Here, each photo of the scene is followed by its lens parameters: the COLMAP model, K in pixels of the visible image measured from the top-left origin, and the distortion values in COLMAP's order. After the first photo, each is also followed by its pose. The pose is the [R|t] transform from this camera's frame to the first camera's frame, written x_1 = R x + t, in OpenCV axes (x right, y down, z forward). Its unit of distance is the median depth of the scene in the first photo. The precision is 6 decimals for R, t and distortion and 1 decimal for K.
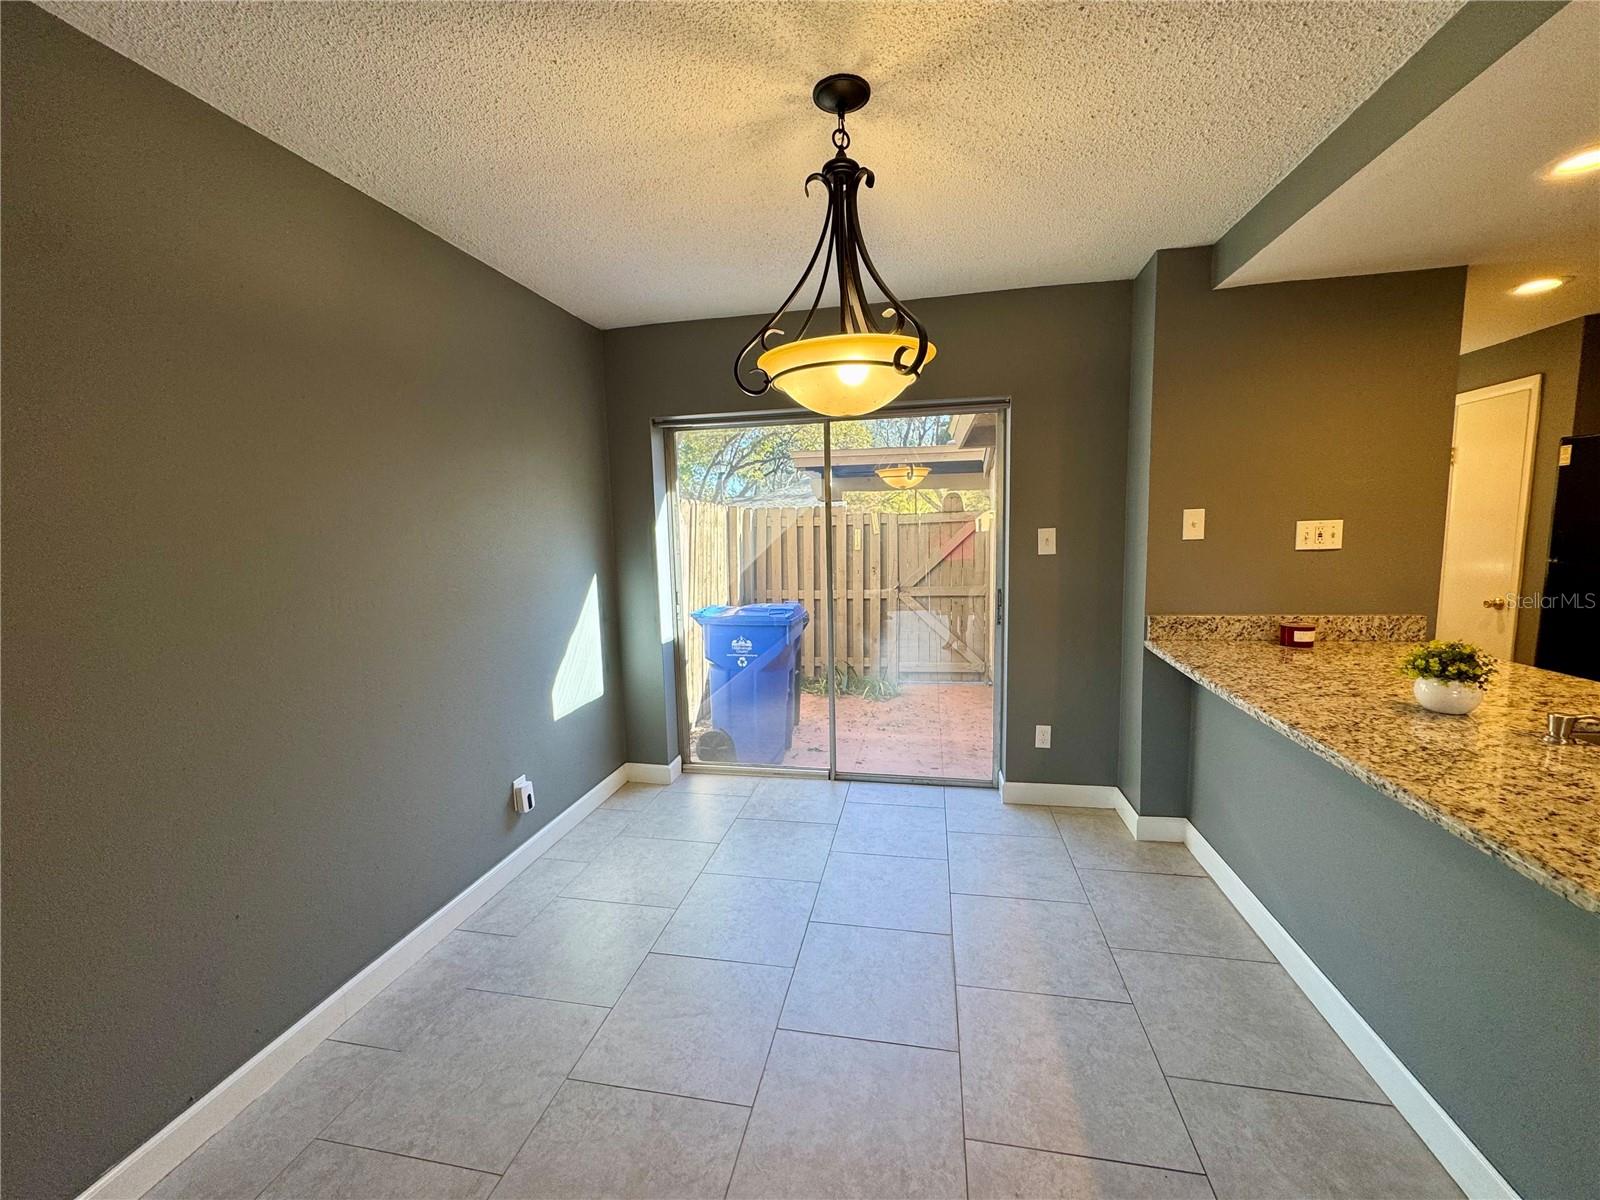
lens RADIAL K [[636.9, 0, 800.1], [0, 636.9, 600.6], [0, 0, 1]] dist [-0.003088, -0.000135]
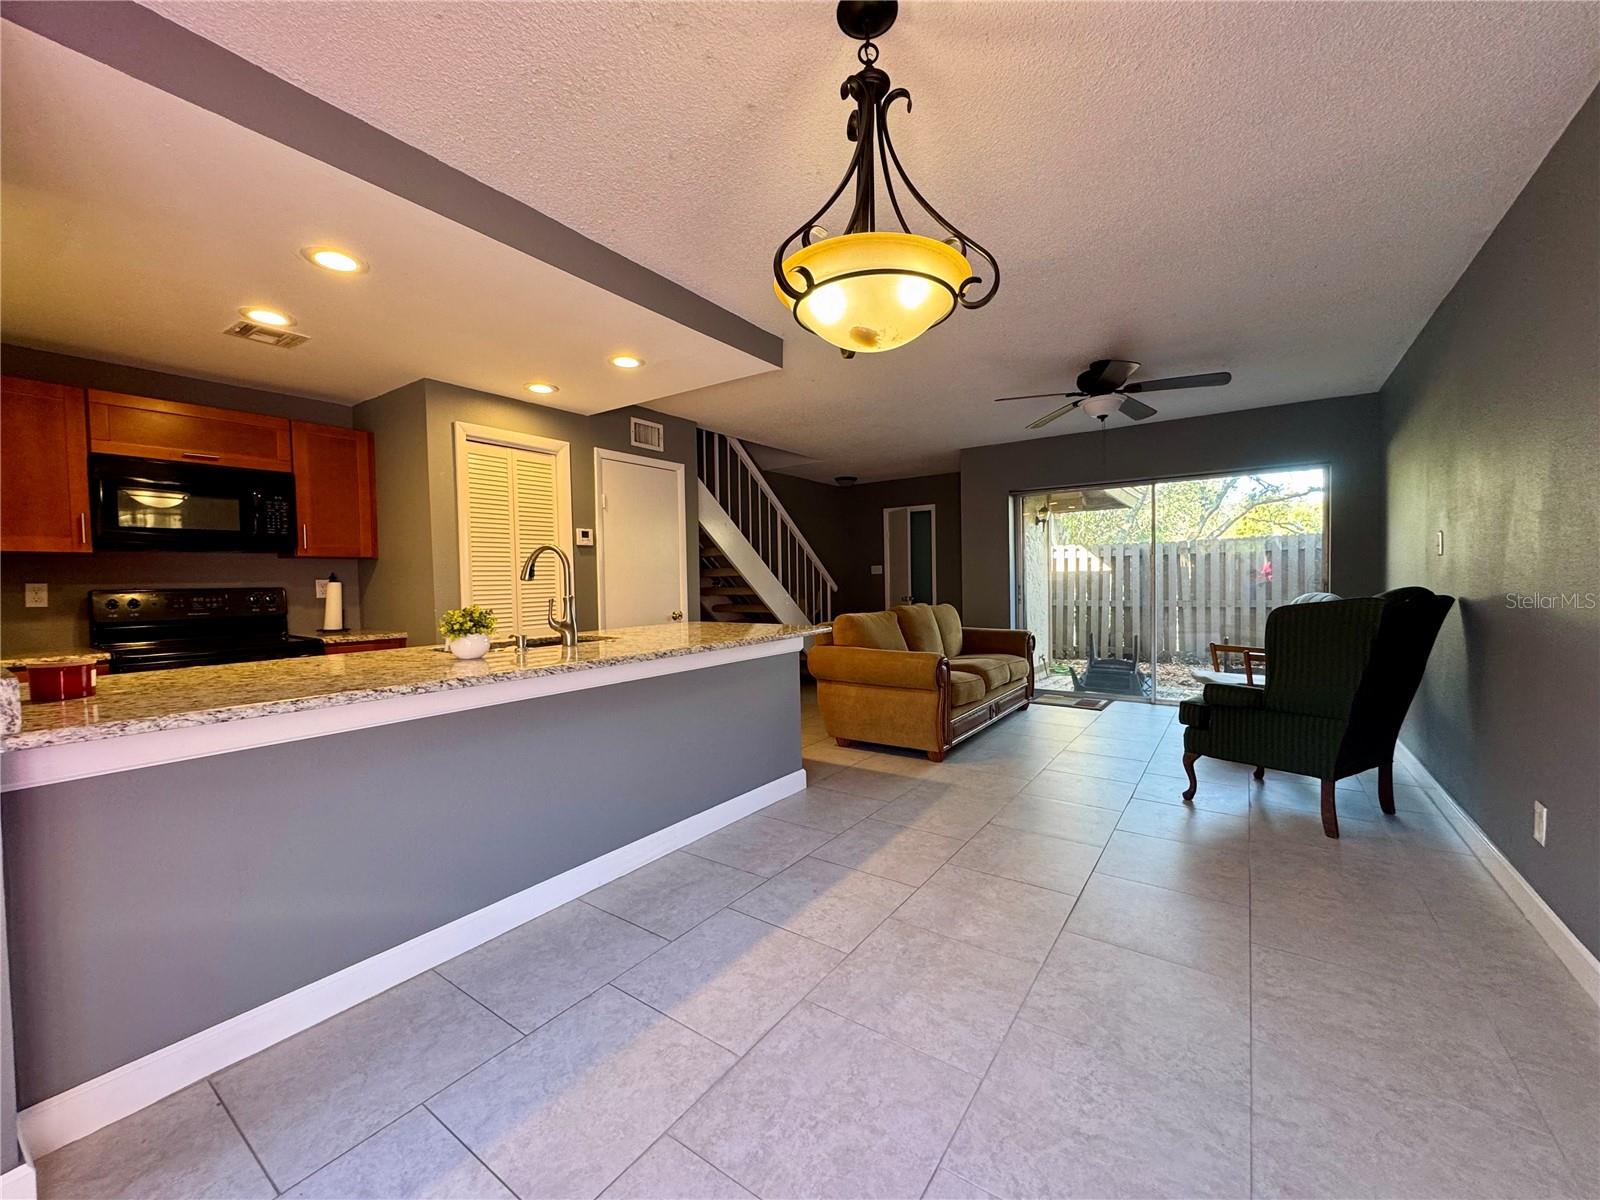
lens RADIAL K [[636.9, 0, 799.3], [0, 636.9, 602.1], [0, 0, 1]] dist [-0.003088, -0.000135]
pose [[-0.913839, 0.028467, 0.405078, -0.115283], [0.086435, 0.988316, 0.125538, -0.034404], [-0.396771, 0.149734, -0.905623, 1.186714]]
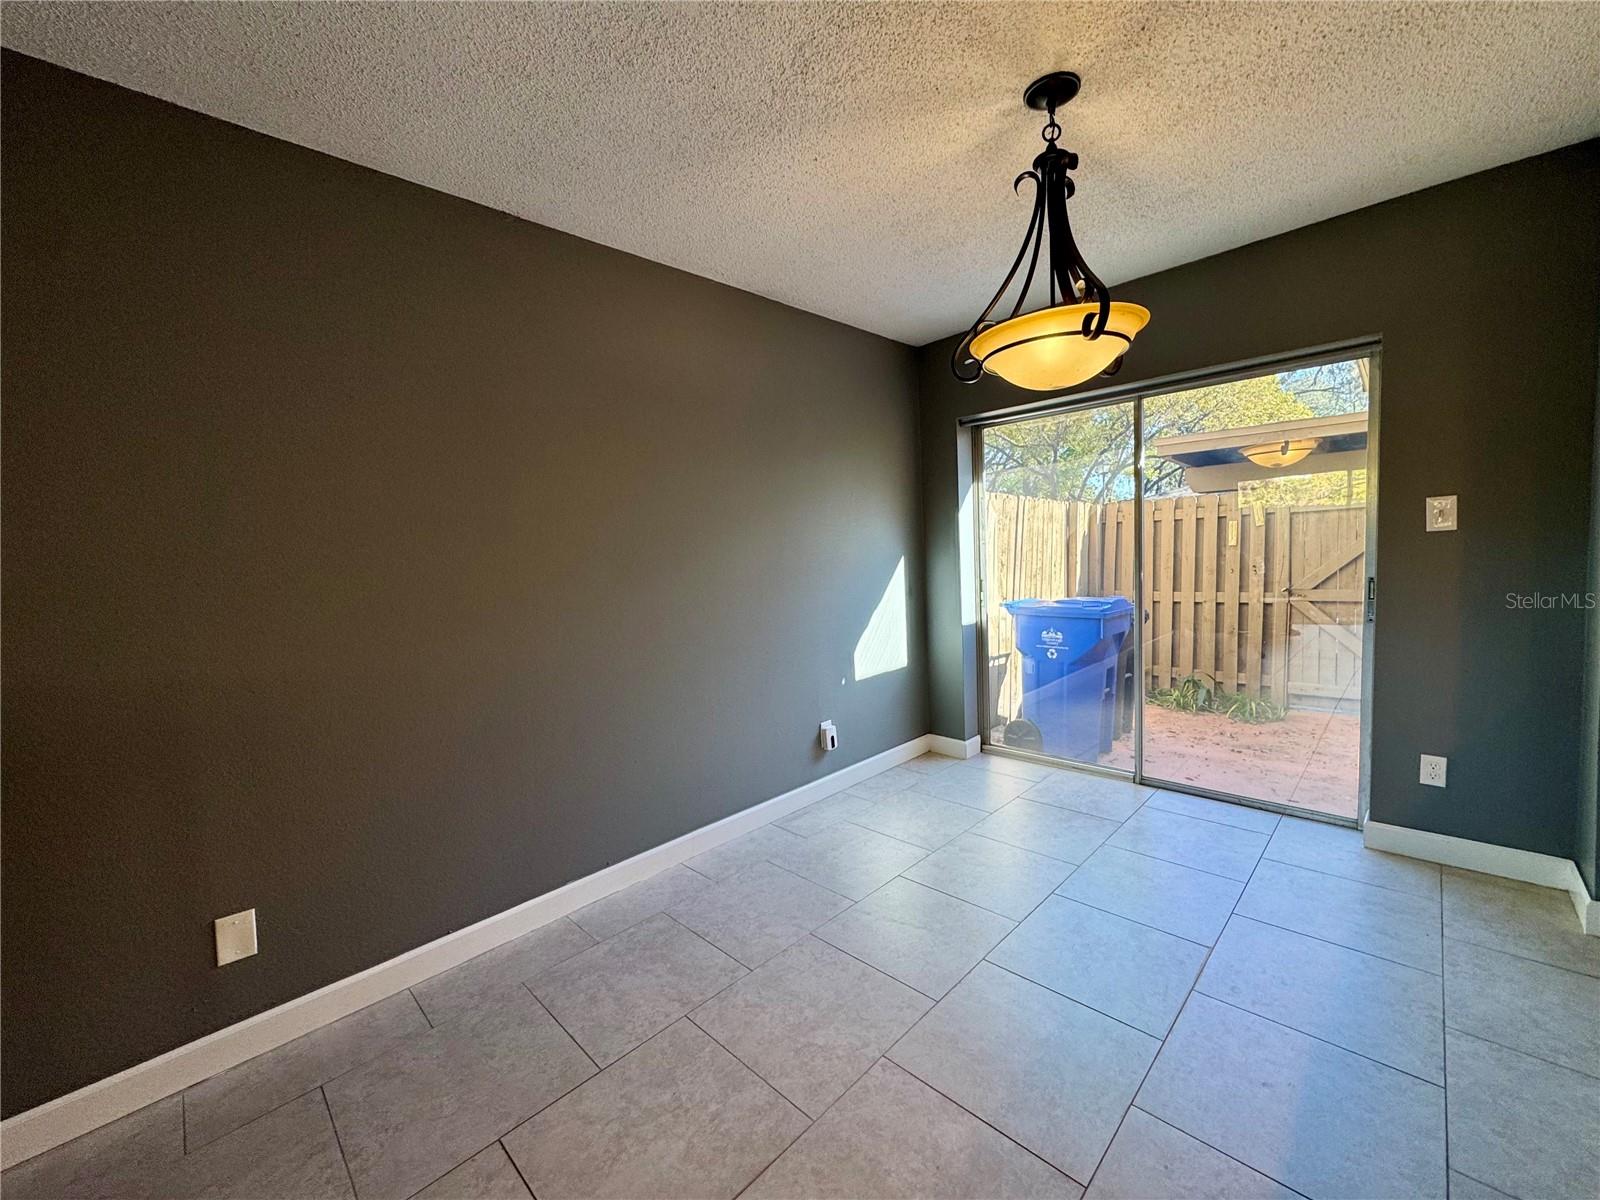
lens RADIAL K [[636.9, 0, 800.3], [0, 636.9, 601.2], [0, 0, 1]] dist [-0.003088, -0.000135]
pose [[0.833832, 0.031597, -0.551114, 0.193269], [-0.040342, 0.999179, -0.003751, 0.052613], [0.550543, 0.025361, 0.834422, -0.066682]]
